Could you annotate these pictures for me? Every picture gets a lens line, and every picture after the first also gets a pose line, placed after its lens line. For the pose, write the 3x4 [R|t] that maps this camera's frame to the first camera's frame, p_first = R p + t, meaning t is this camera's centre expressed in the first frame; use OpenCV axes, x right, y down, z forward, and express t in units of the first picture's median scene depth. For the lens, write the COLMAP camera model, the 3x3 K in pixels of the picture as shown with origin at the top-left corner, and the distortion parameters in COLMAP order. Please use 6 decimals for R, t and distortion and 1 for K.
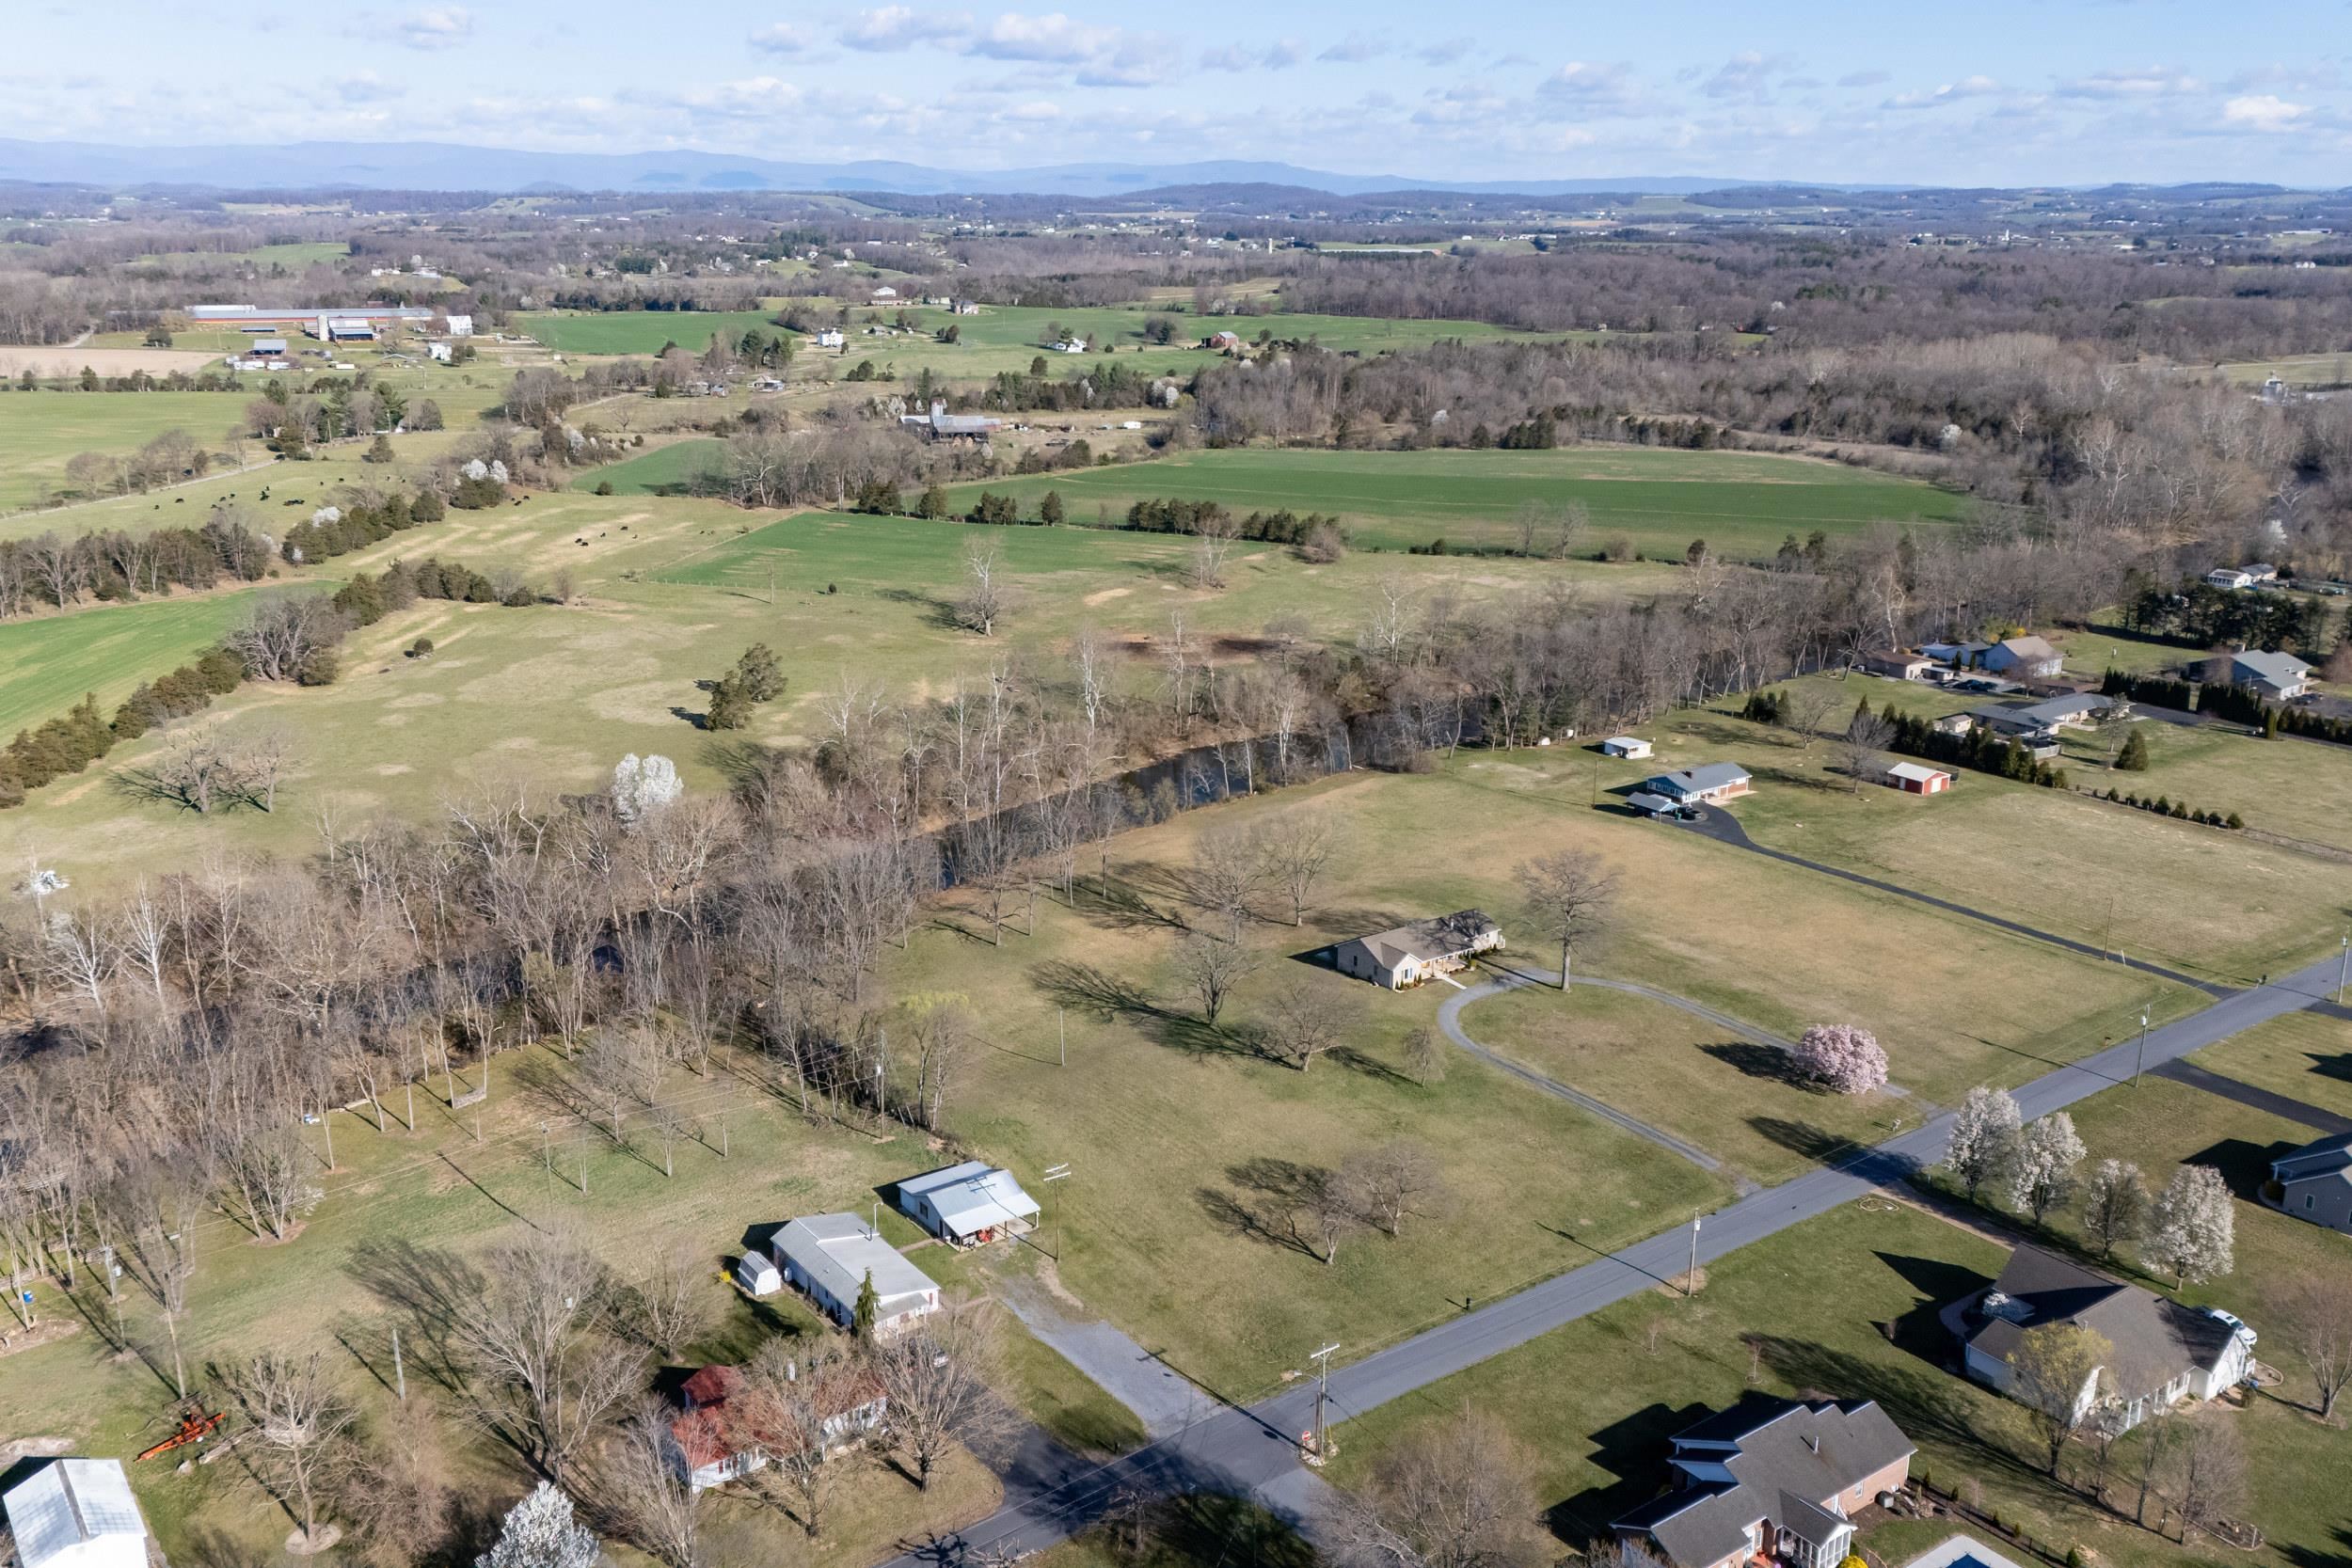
lens RADIAL K [[2022.3, 0, 1176.0], [0, 2022.3, 784.0], [0, 0, 1]] dist [0.146246, -0.302263]
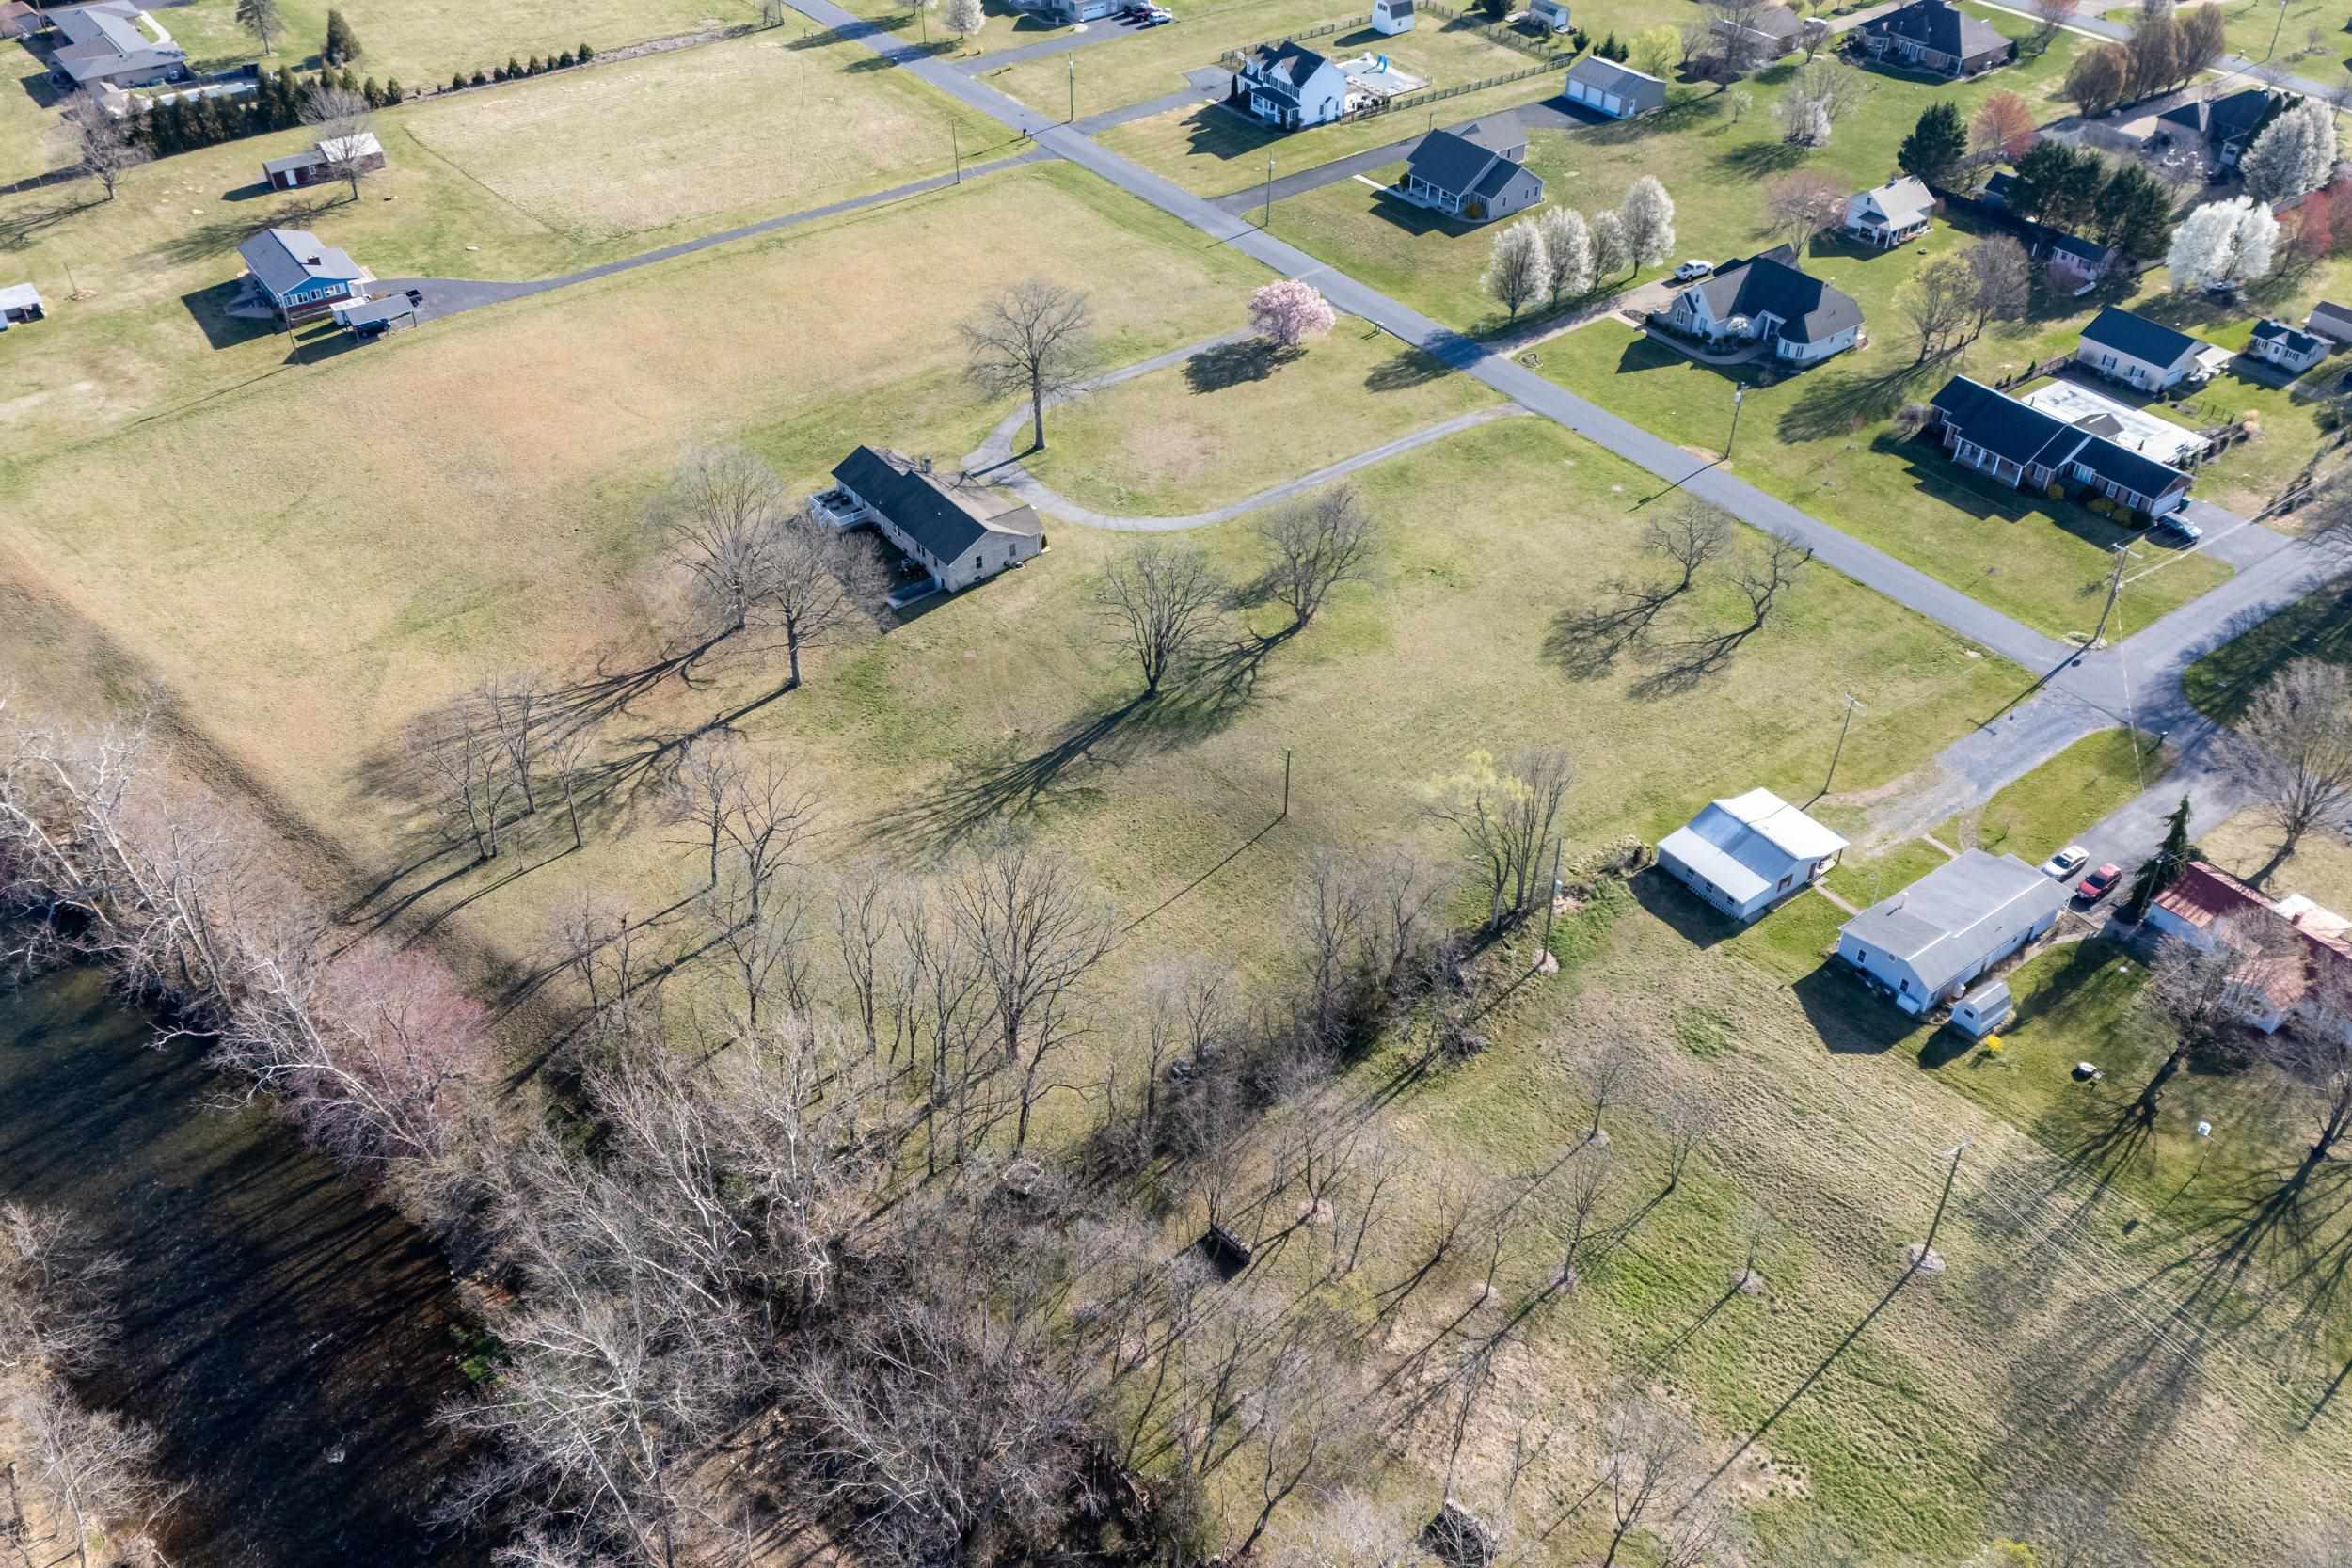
lens RADIAL K [[2015.9, 0, 1179.0], [0, 2015.9, 799.7], [0, 0, 1]] dist [0.086321, -0.094856]
pose [[-0.014763, -0.631558, 0.775188, -0.442257], [0.267974, 0.744412, 0.611588, -0.229977], [-0.963313, 0.216759, 0.158251, 0.663881]]
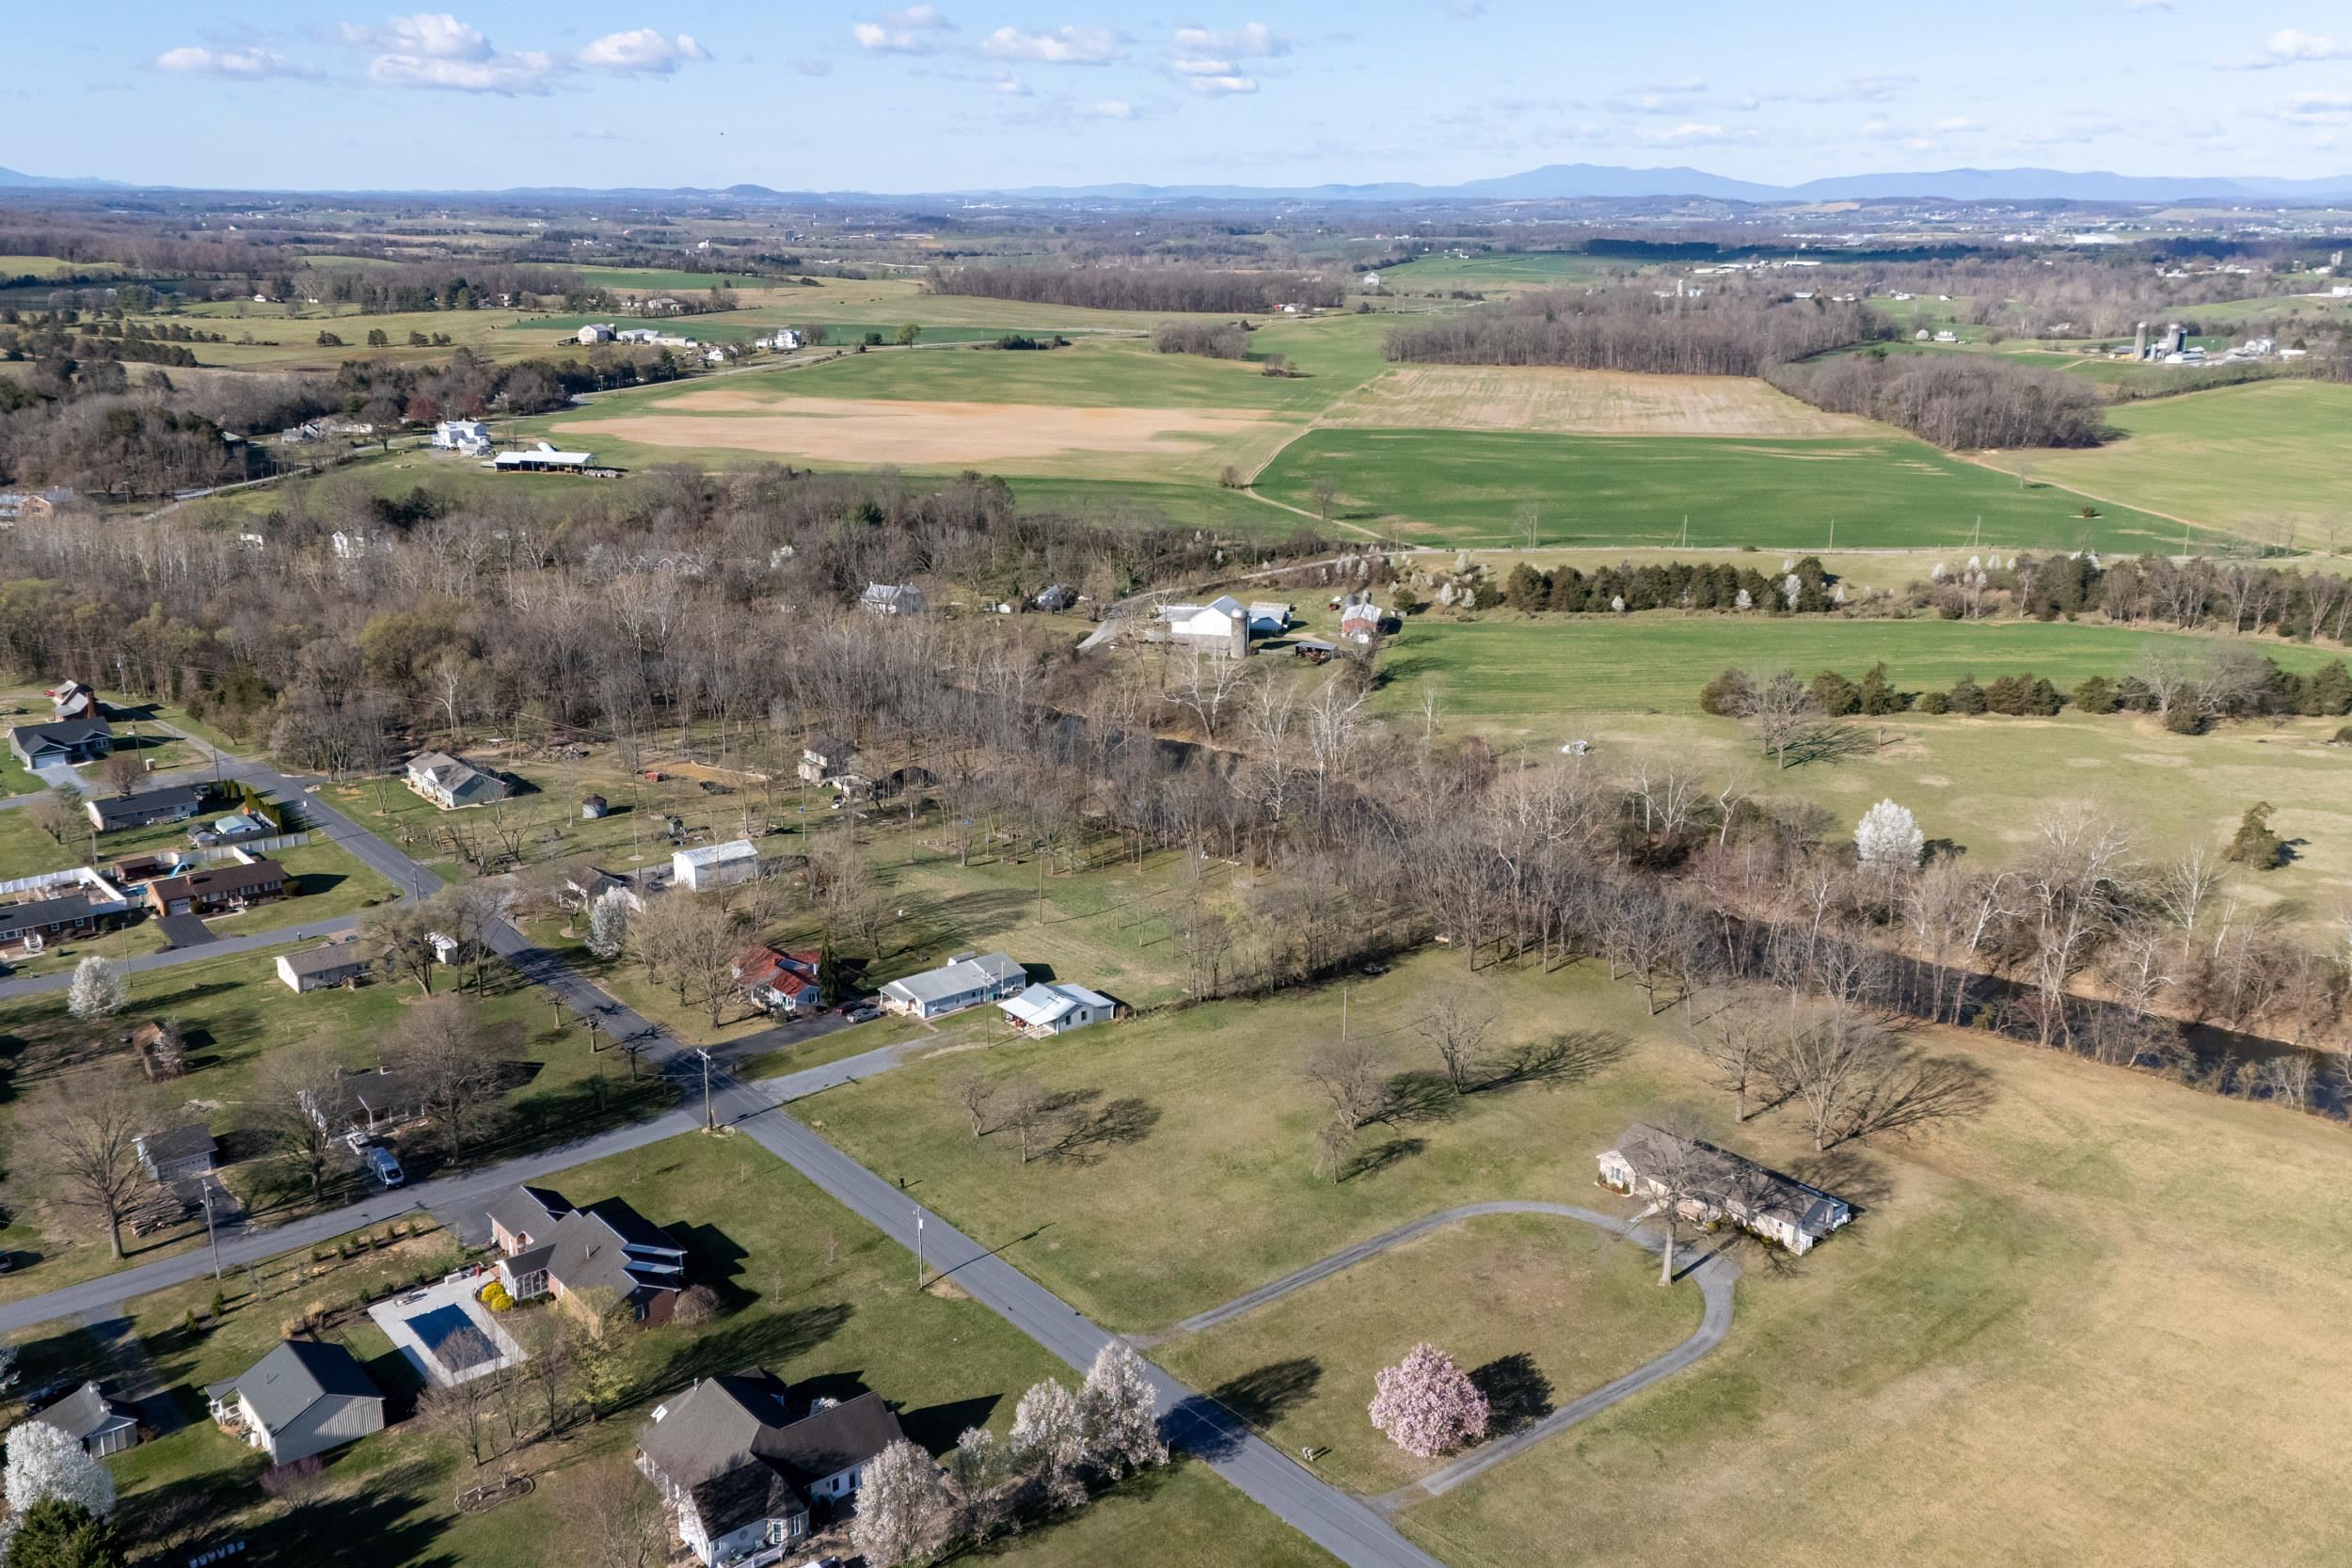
lens RADIAL K [[2022.3, 0, 1176.0], [0, 2022.3, 784.0], [0, 0, 1]] dist [0.146246, -0.302263]
pose [[0.059874, 0.267391, -0.961726, 0.700931], [-0.282380, 0.928637, 0.240612, -0.168842], [0.957432, 0.257166, 0.131107, 0.525506]]
